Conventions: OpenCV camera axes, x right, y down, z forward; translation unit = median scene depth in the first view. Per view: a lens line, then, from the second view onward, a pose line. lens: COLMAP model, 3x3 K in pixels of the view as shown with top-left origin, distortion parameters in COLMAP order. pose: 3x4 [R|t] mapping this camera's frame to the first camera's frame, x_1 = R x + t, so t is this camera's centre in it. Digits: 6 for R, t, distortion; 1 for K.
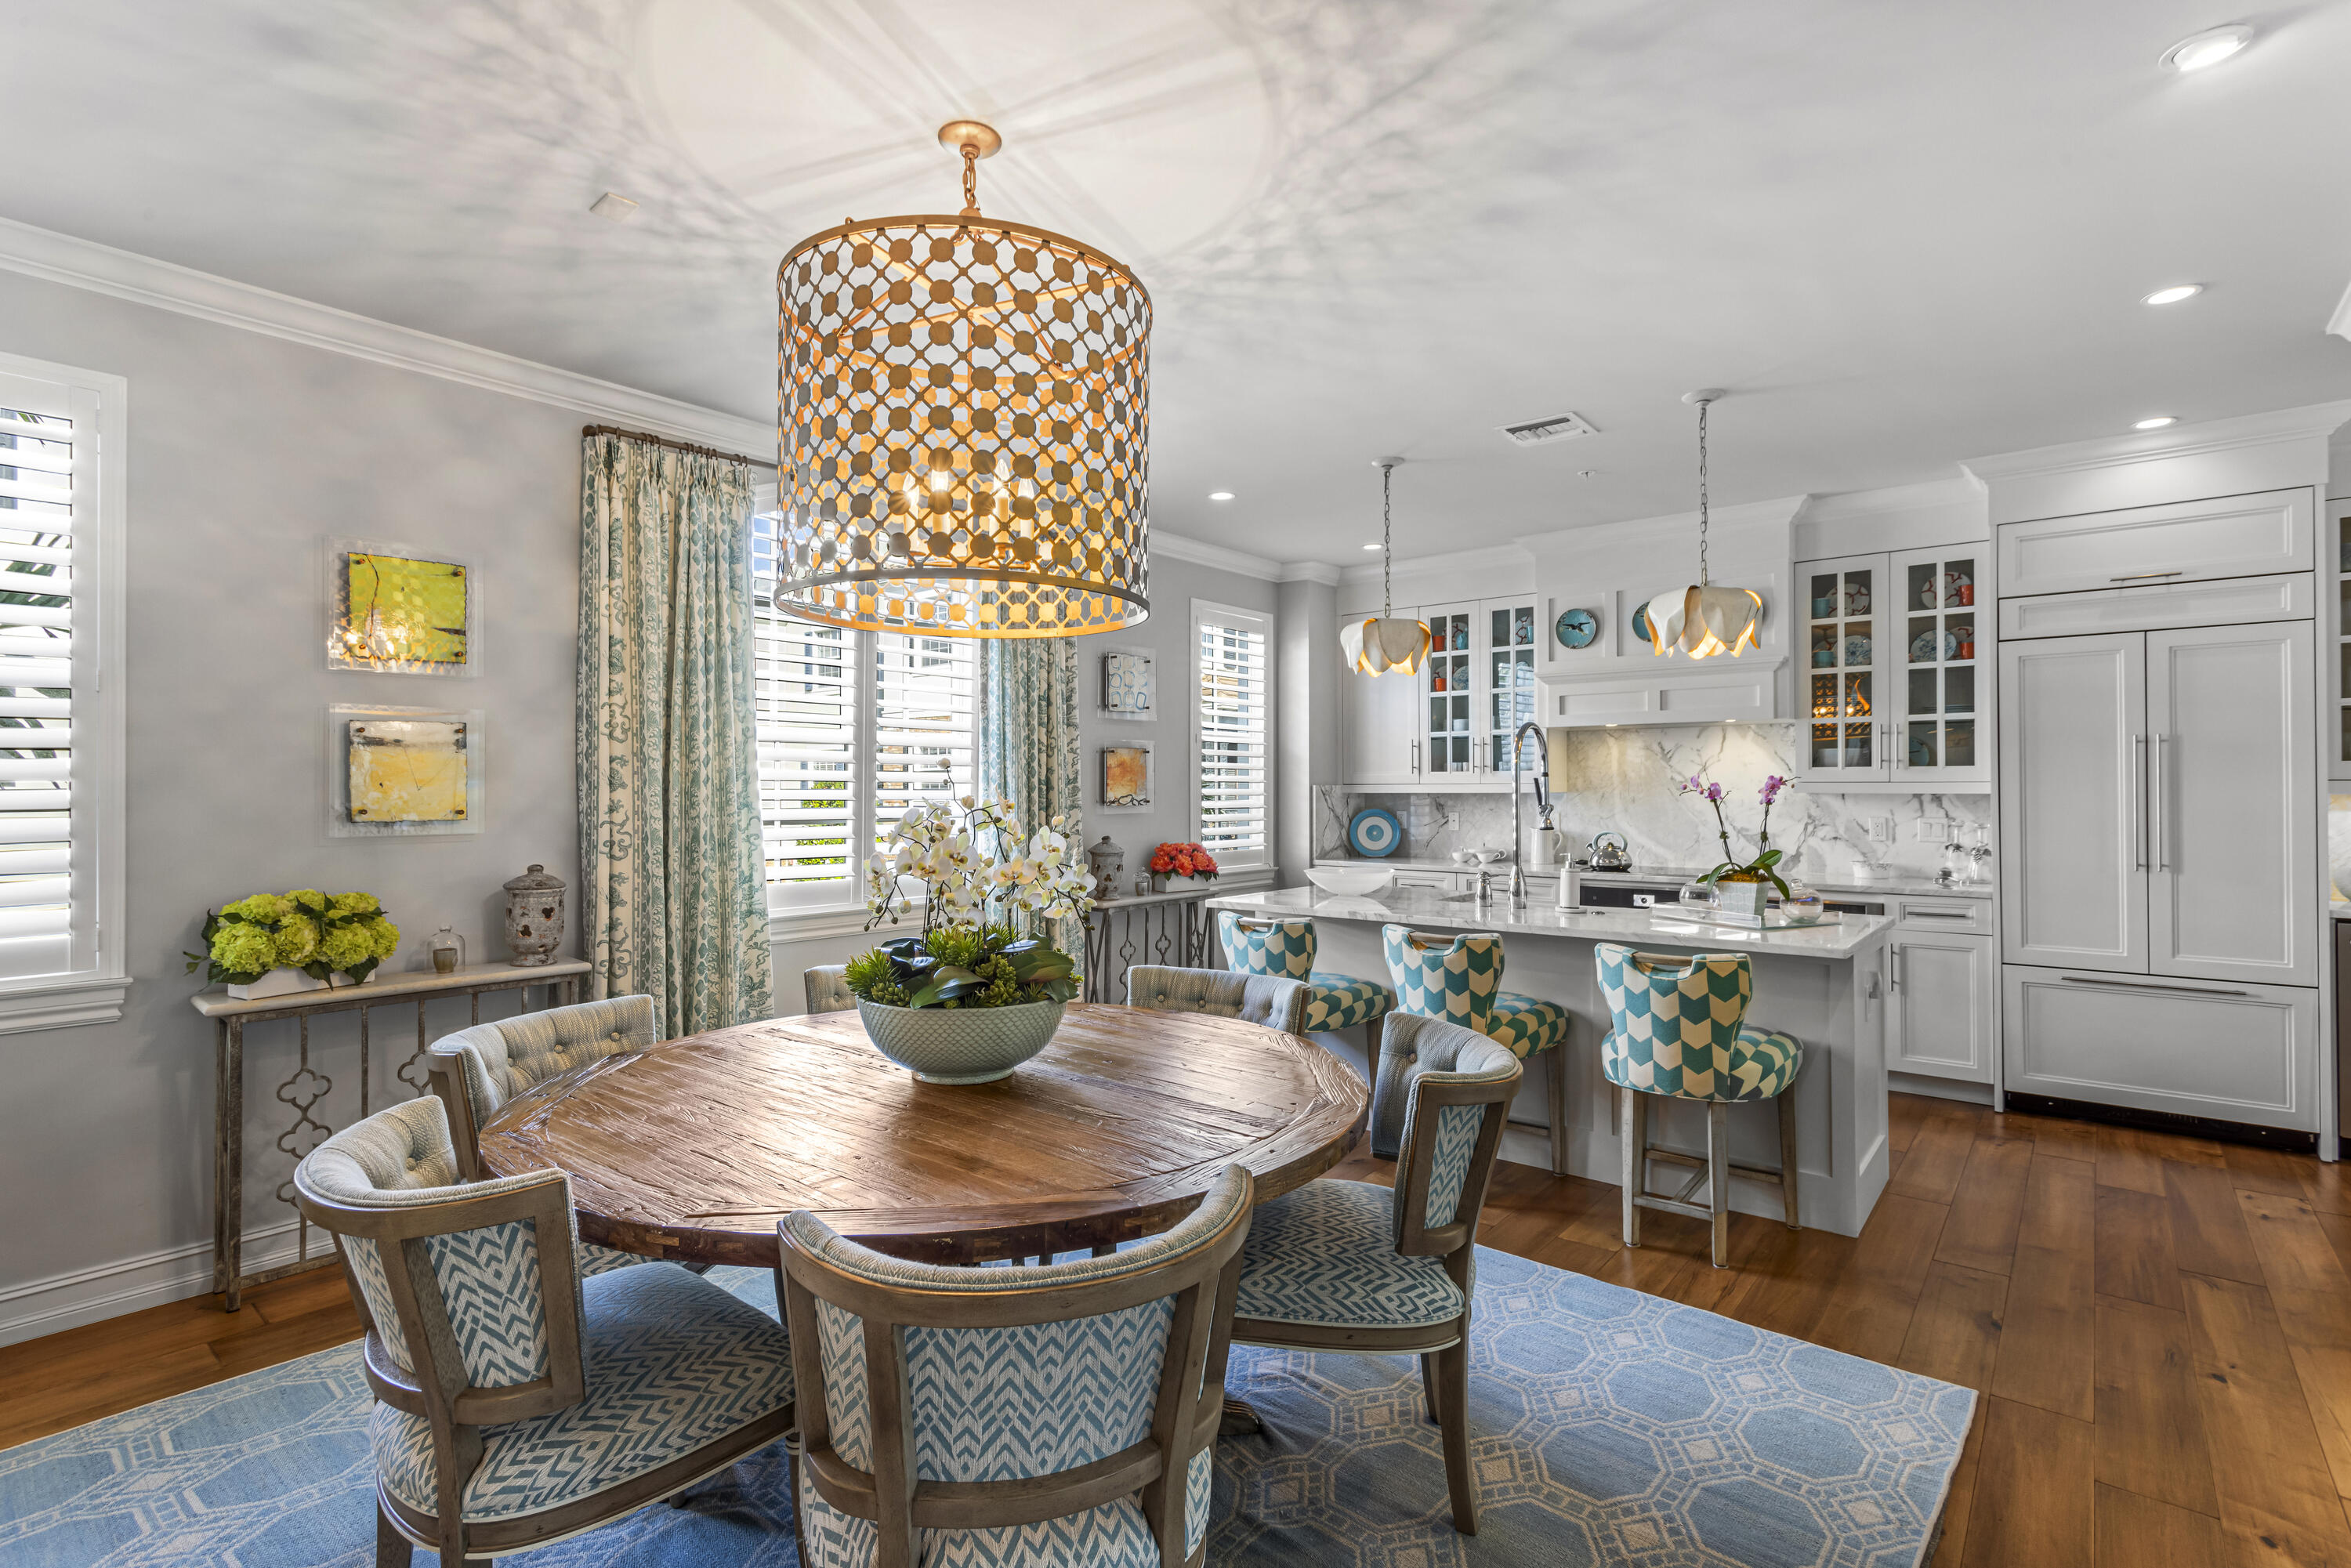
lens RADIAL K [[1122.6, 0, 1161.7], [0, 1122.6, 778.7], [0, 0, 1]] dist [-0.004339, 0.006812]
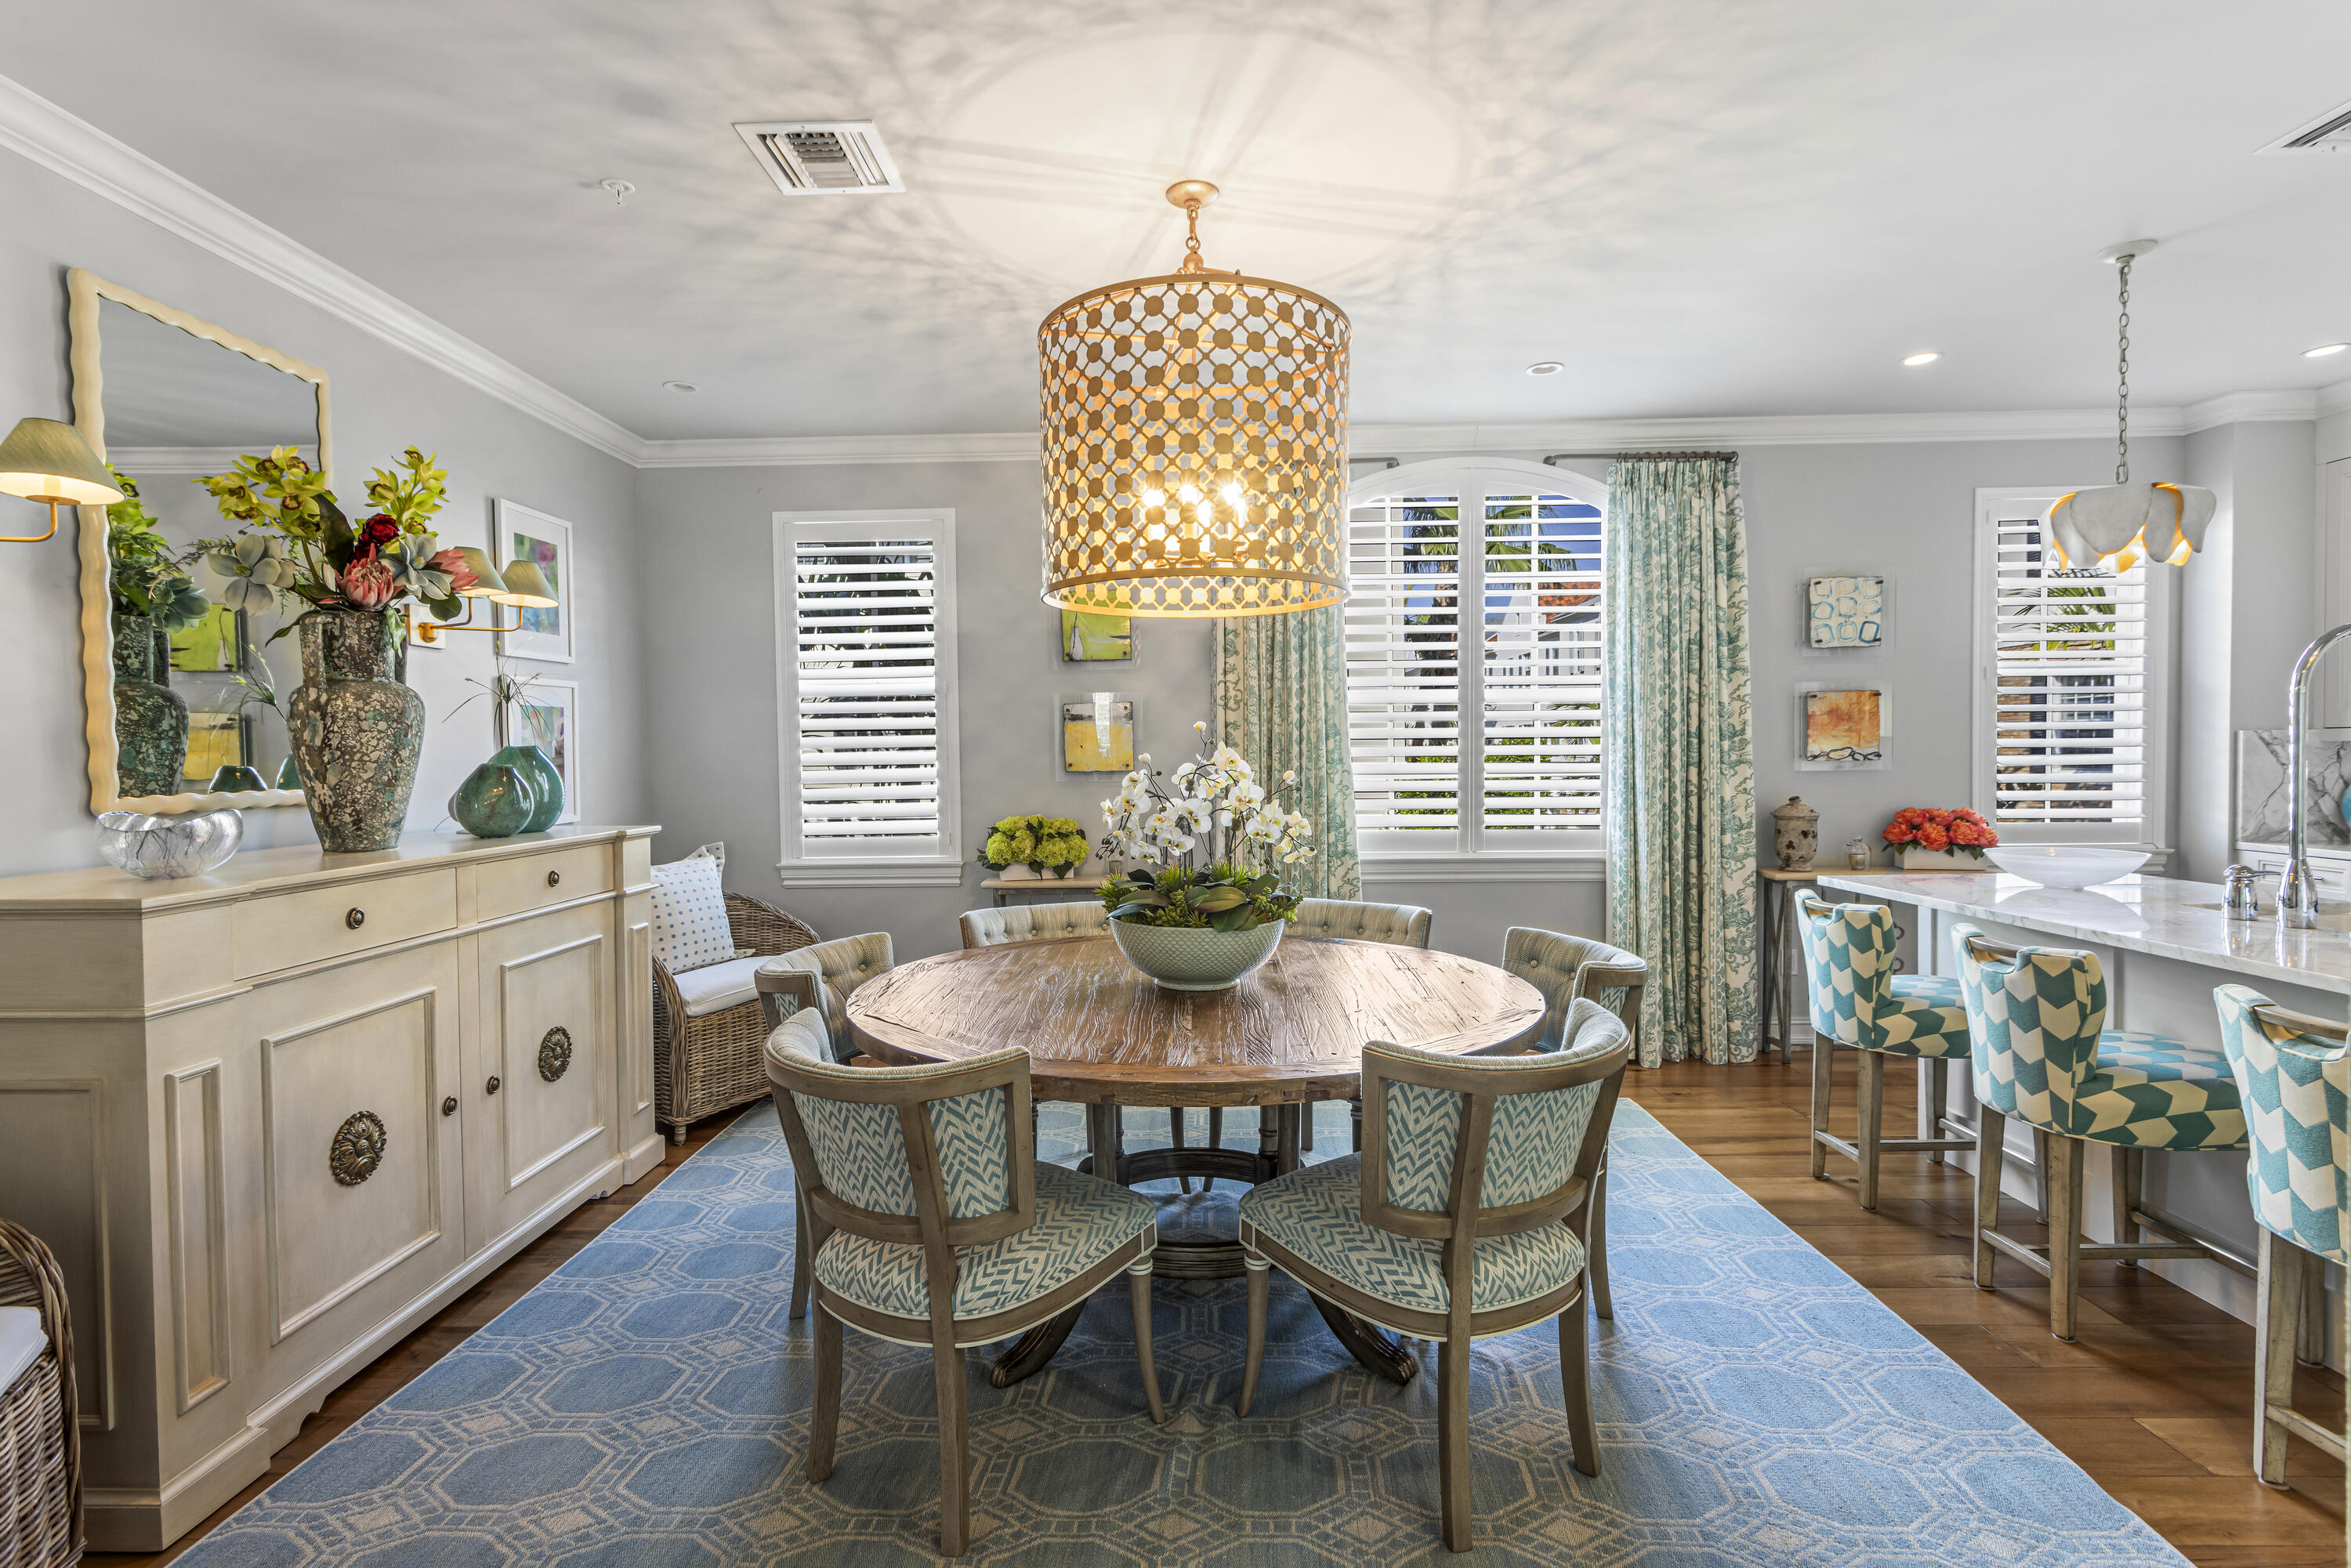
lens RADIAL K [[1122.6, 0, 1161.7], [0, 1122.6, 778.7], [0, 0, 1]] dist [-0.004339, 0.006812]
pose [[0.619056, 0.013471, -0.785231, 0.429917], [0.019079, 0.999300, 0.032184, 0.001564], [0.785115, -0.034905, 0.618366, 0.132458]]
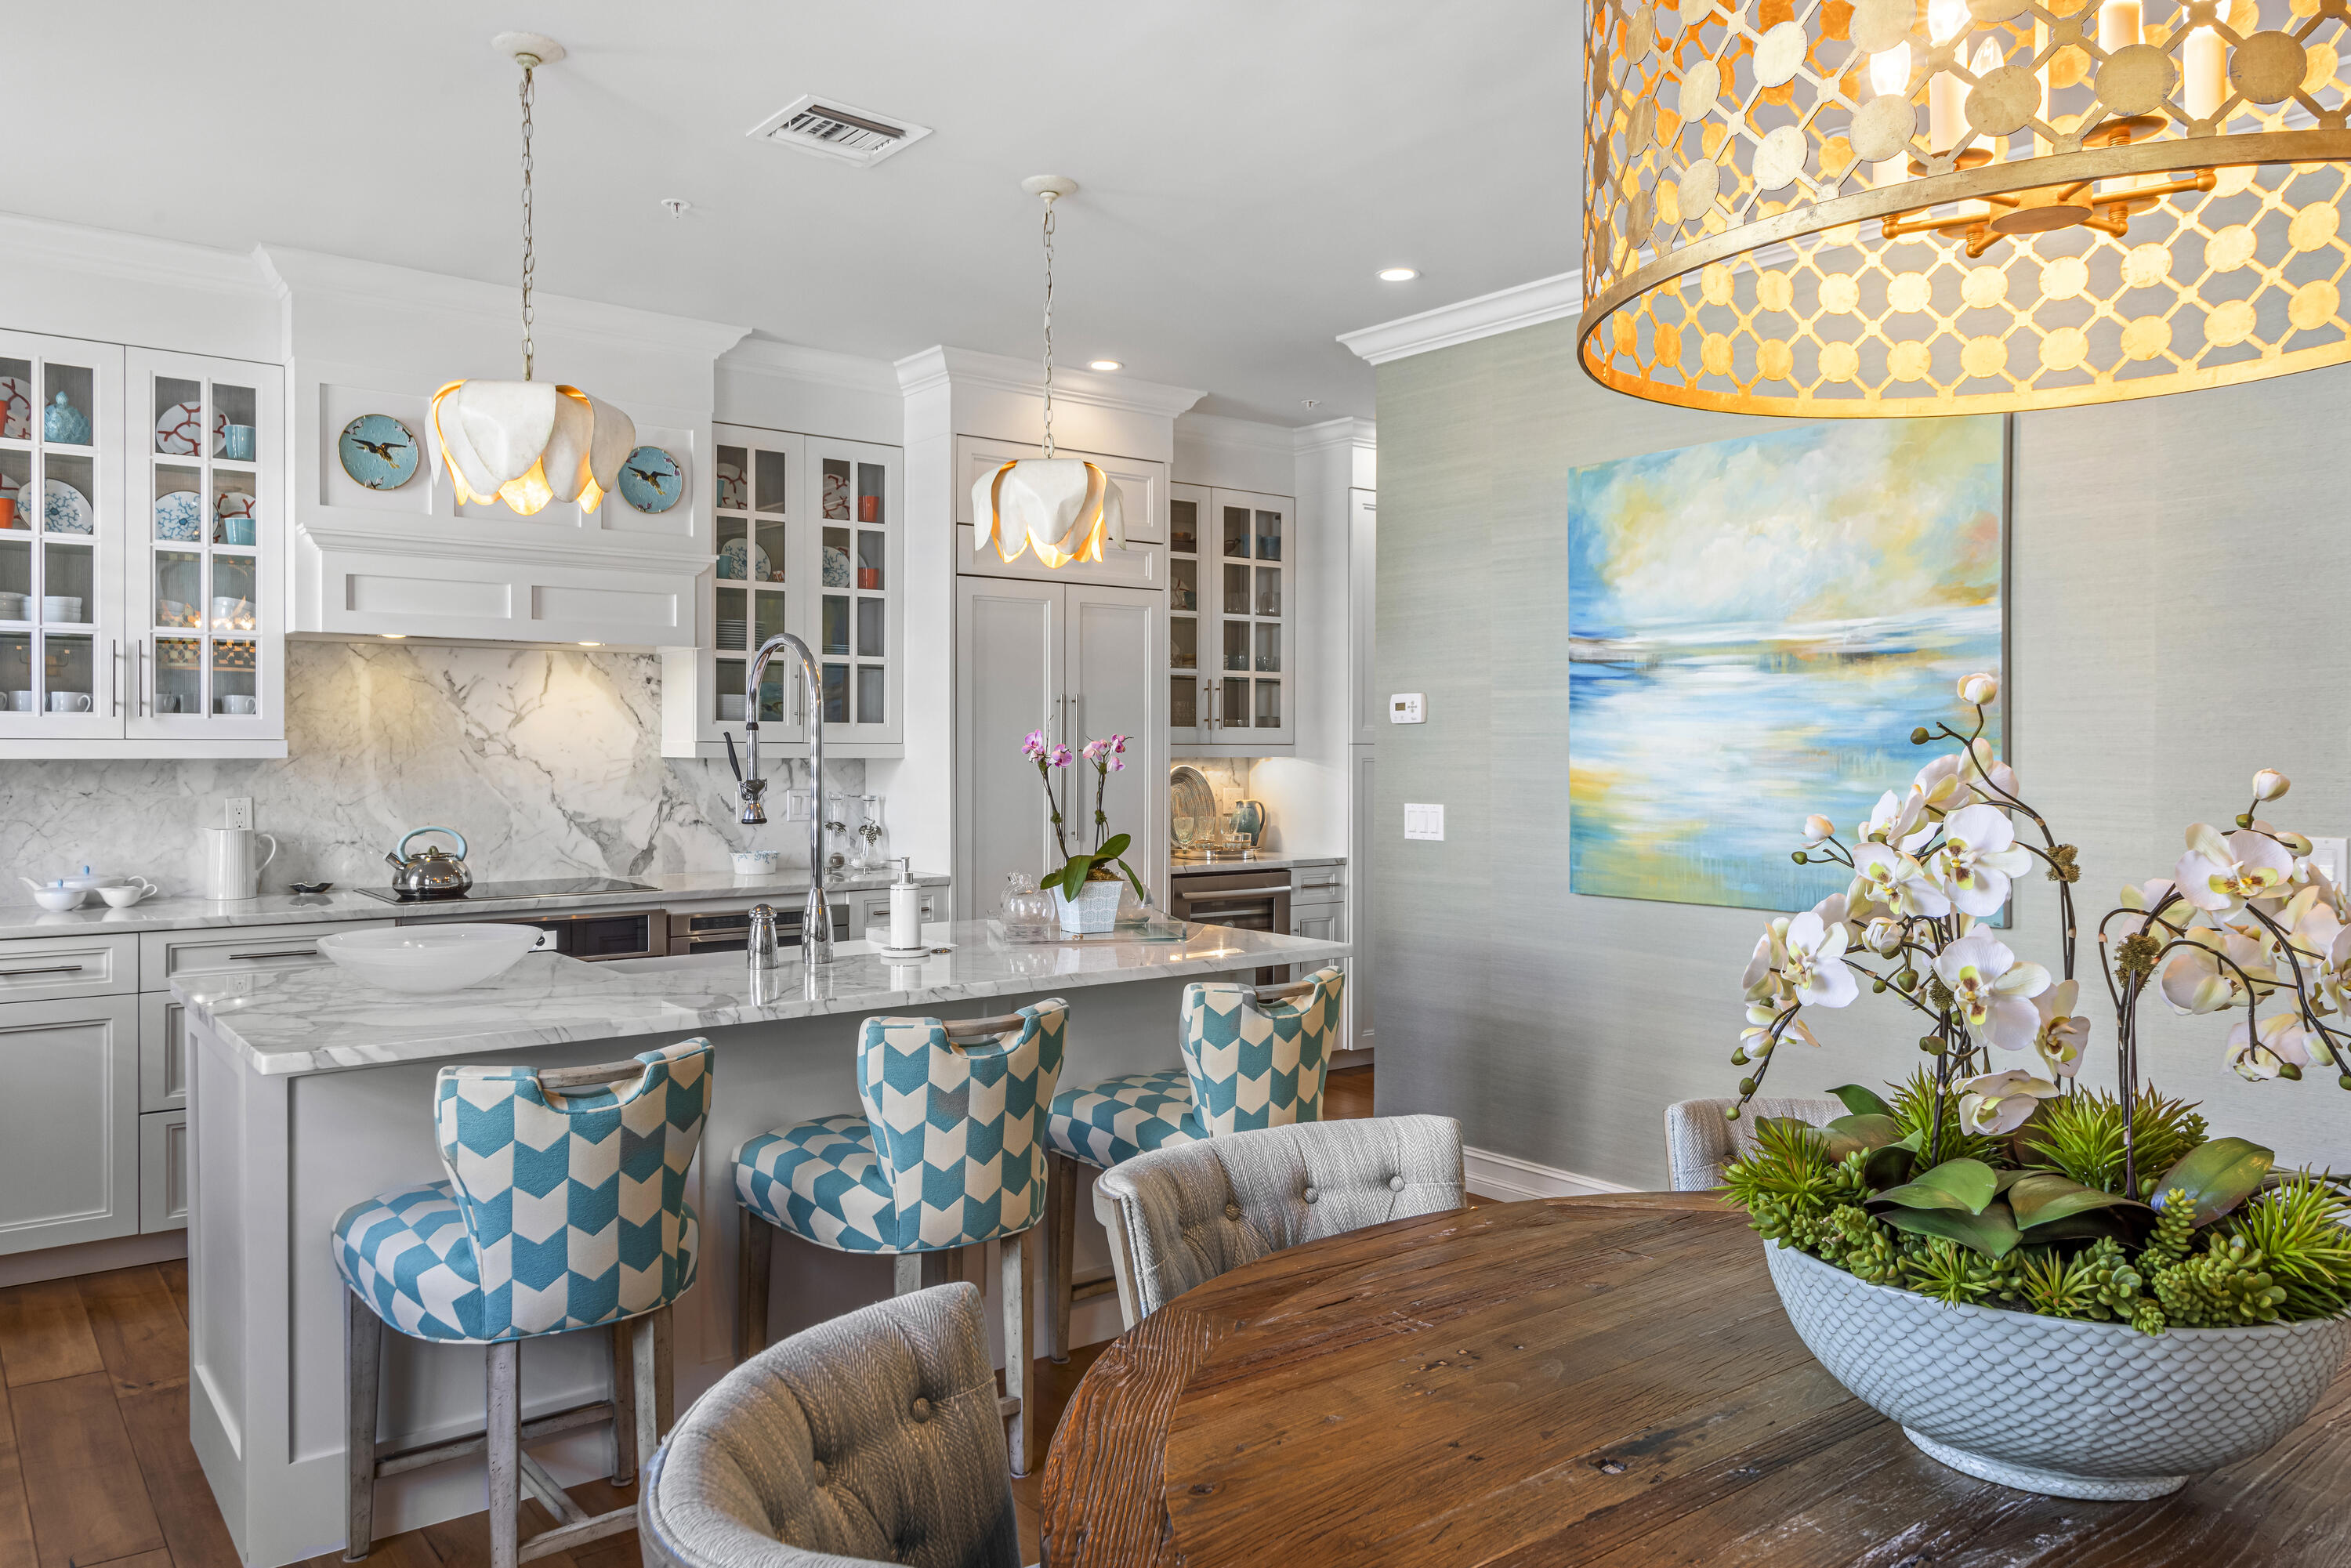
lens RADIAL K [[1632.6, 0, 1179.6], [0, 1632.6, 752.5], [0, 0, 1]] dist [0.005396, 0.001030]
pose [[0.198220, 0.001712, 0.980156, -0.466542], [-0.010847, 0.999941, 0.000447, 0.007959], [-0.980098, -0.010720, 0.198227, 0.681830]]
